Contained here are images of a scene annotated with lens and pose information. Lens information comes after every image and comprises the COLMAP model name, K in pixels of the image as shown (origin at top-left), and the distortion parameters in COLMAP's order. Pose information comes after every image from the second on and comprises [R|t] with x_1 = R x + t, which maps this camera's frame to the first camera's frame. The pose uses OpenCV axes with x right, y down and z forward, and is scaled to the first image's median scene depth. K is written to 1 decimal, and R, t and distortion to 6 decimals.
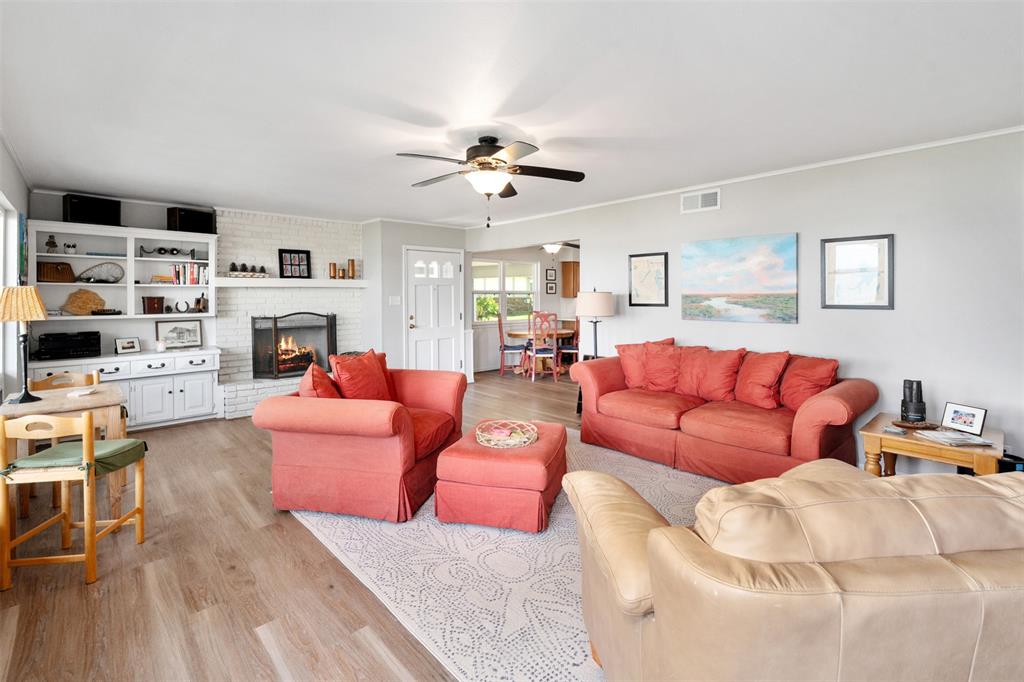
lens RADIAL K [[464.9, 0, 511.3], [0, 464.9, 297.1], [0, 0, 1]] dist [-0.000837, 0.000226]
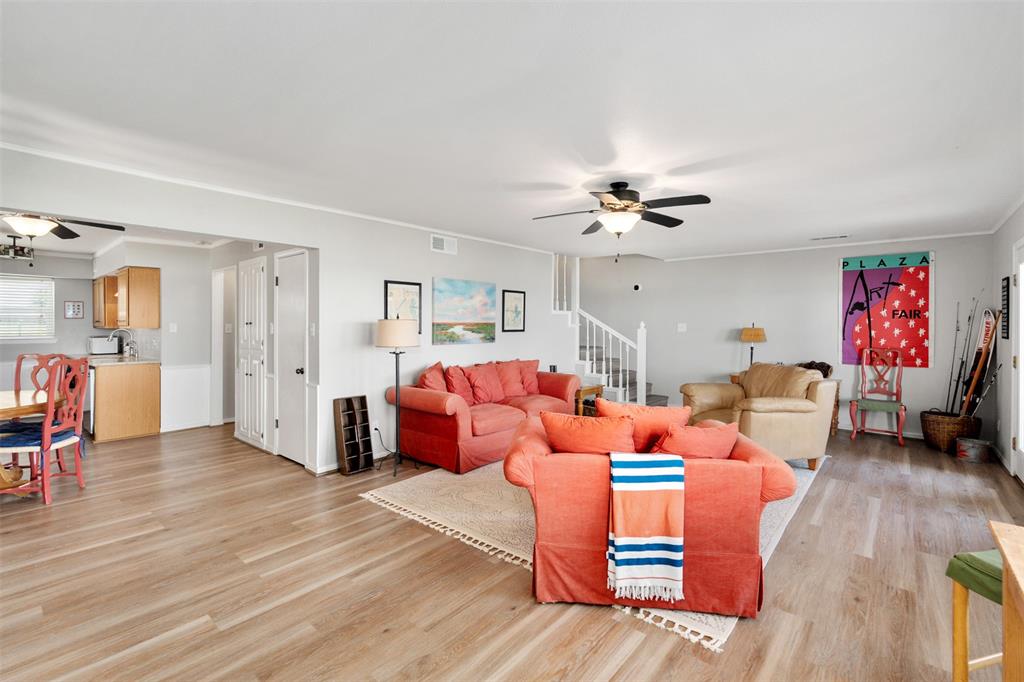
lens RADIAL K [[454.4, 0, 514.1], [0, 454.4, 324.6], [0, 0, 1]] dist [-0.000695, -0.000248]
pose [[-0.120878, 0.002951, 0.992663, -0.662607], [0.002221, 0.999994, -0.002702, 0.001737], [-0.992665, 0.001878, -0.120884, 0.829624]]
